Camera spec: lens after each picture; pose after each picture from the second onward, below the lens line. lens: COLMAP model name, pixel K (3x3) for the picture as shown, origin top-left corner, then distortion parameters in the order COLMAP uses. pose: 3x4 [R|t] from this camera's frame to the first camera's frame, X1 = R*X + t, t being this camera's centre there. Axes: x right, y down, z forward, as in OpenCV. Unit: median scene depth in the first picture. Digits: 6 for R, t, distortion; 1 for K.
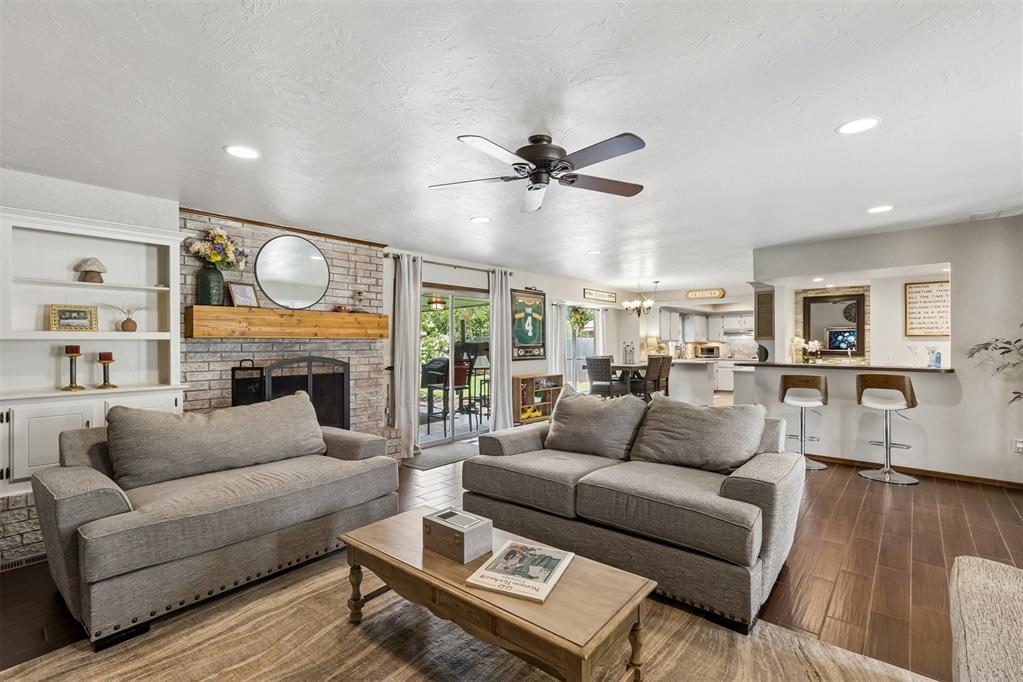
lens RADIAL K [[467.3, 0, 509.2], [0, 467.3, 342.0], [0, 0, 1]] dist [-0.001201, -0.000131]
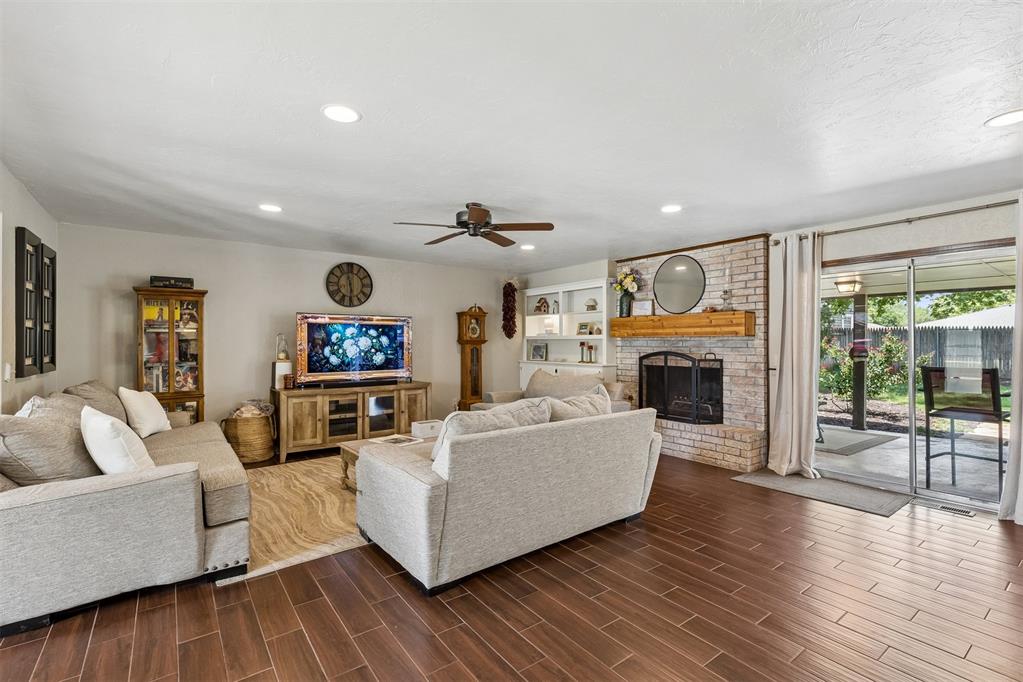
lens RADIAL K [[467.3, 0, 509.7], [0, 467.3, 339.6], [0, 0, 1]] dist [-0.001201, -0.000131]
pose [[-0.238835, 0.007028, -0.971035, 0.806035], [0.011298, 0.999926, 0.004459, -0.010434], [0.970994, -0.009906, -0.238897, 0.791748]]
